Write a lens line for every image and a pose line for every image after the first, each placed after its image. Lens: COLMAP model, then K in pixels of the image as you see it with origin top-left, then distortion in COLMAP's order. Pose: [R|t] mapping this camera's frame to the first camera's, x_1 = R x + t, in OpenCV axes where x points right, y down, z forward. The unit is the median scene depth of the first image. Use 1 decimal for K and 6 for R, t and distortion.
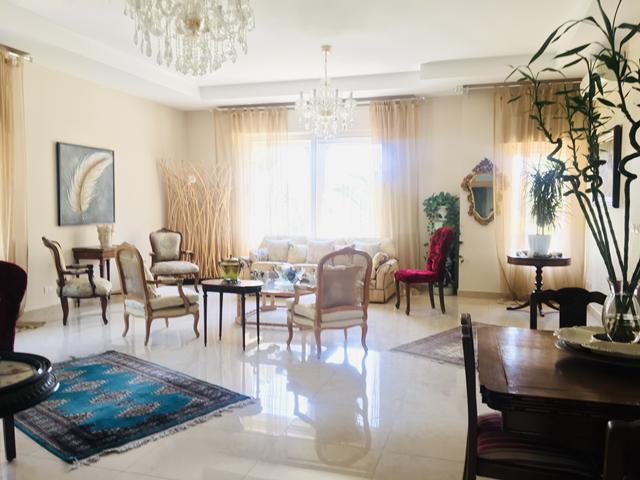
lens RADIAL K [[537.2, 0, 324.0], [0, 537.2, 239.3], [0, 0, 1]] dist [0.041785, -0.050792]
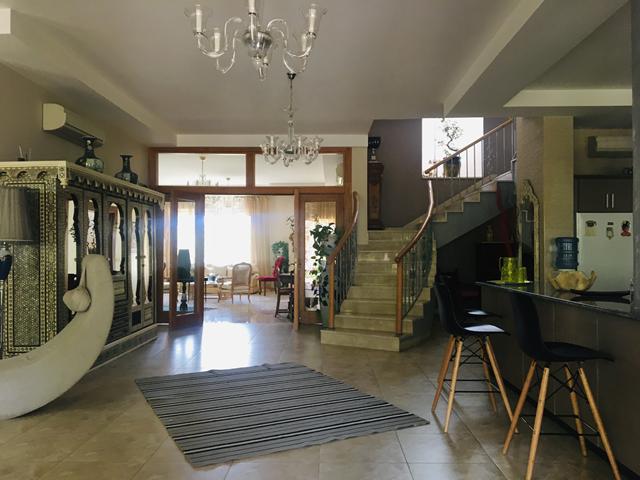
lens RADIAL K [[537.2, 0, 320.0], [0, 537.2, 242.6], [0, 0, 1]] dist [0.041785, -0.050792]
pose [[0.965976, -0.000962, 0.258629, -0.200149], [0.020156, 0.997232, -0.071574, 0.082700], [-0.257844, 0.074352, 0.963321, -1.219056]]
